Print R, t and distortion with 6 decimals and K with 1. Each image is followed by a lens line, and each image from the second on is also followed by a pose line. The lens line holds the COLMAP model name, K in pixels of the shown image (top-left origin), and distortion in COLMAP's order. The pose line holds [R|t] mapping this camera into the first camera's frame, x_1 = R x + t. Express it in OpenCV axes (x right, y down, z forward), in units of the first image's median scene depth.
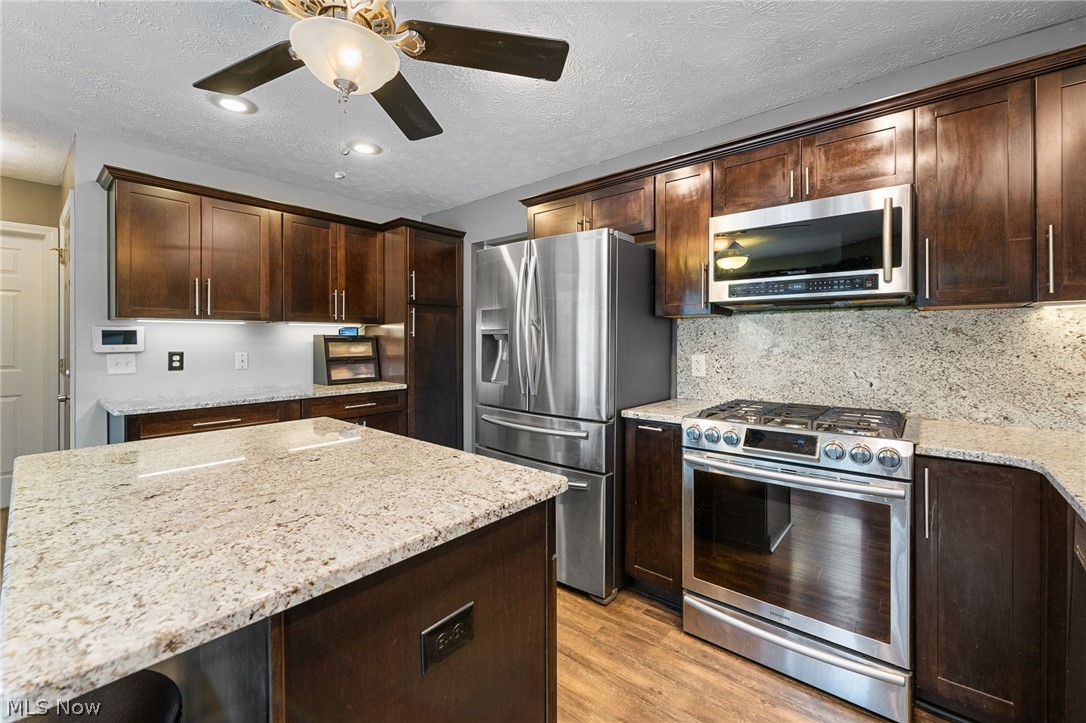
lens RADIAL K [[449.4, 0, 544.3], [0, 449.4, 343.0], [0, 0, 1]] dist [-0.001809, -0.000122]
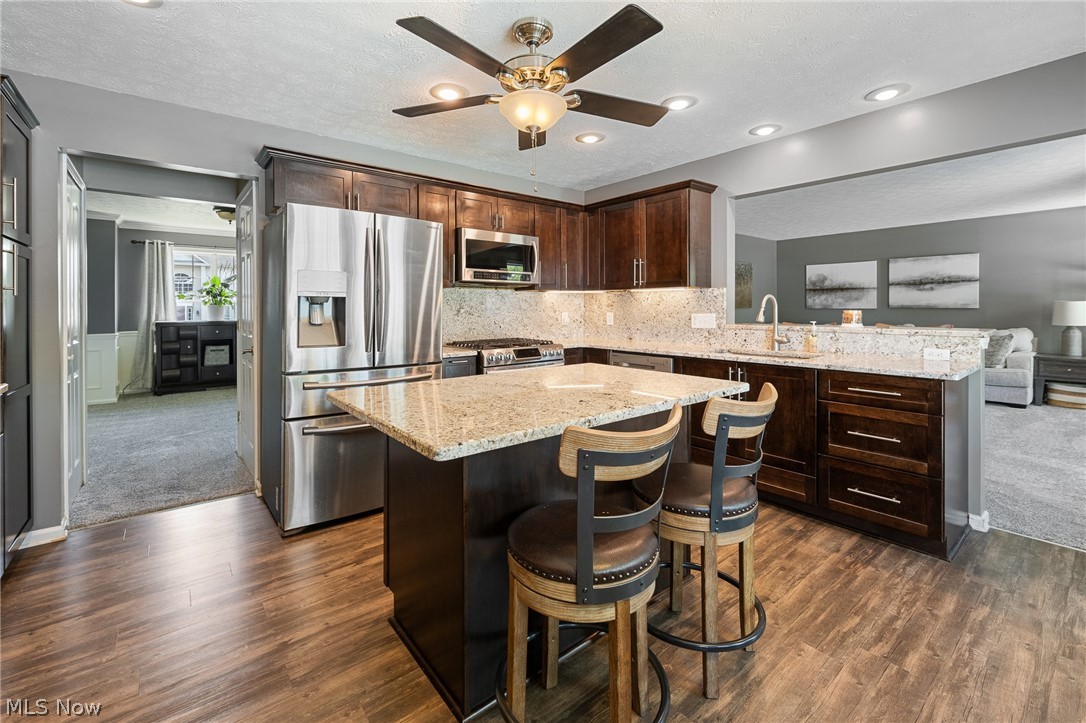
lens RADIAL K [[459.8, 0, 541.8], [0, 459.8, 308.2], [0, 0, 1]] dist [0.000370, 0.000204]
pose [[0.184651, -0.002952, 0.982800, -1.068239], [0.005258, 0.999984, 0.002015, 0.005852], [-0.982790, 0.004795, 0.184664, 0.378757]]
